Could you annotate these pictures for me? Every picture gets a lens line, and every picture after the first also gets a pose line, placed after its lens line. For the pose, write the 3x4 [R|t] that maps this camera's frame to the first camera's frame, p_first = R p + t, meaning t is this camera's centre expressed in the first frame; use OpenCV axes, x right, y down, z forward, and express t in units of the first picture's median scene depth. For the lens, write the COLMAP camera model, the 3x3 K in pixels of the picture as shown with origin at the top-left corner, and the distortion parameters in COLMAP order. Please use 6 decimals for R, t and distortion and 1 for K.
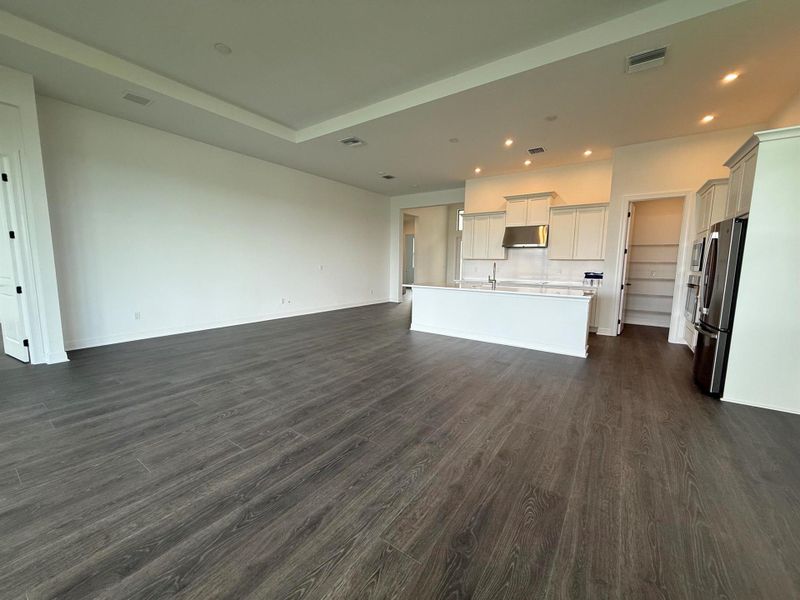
lens RADIAL K [[319.4, 0, 399.4], [0, 319.4, 300.4], [0, 0, 1]] dist [0.001277, 0.000315]
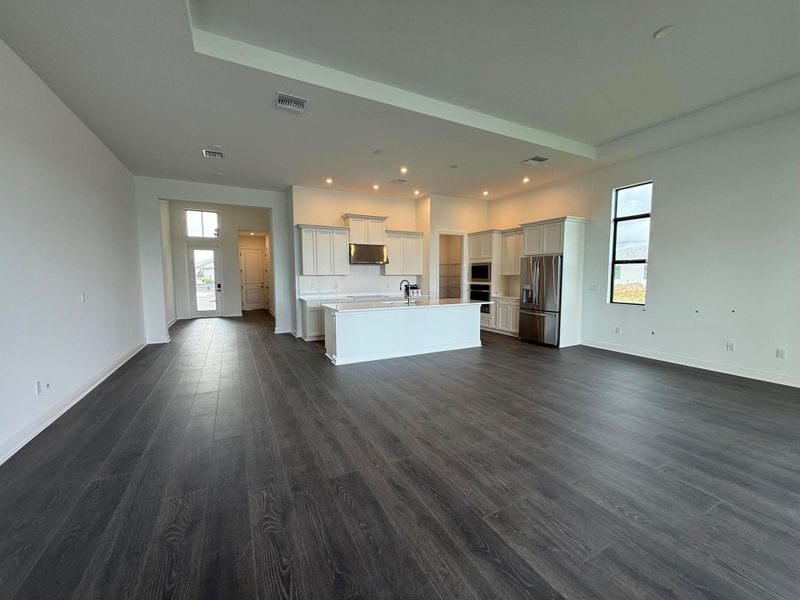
lens RADIAL K [[319.4, 0, 399.8], [0, 319.4, 300.2], [0, 0, 1]] dist [0.001277, 0.000315]
pose [[0.457179, -0.084480, 0.885353, -0.854768], [0.113265, 0.992903, 0.036255, -0.118713], [-0.882133, 0.083704, 0.463503, 0.690598]]
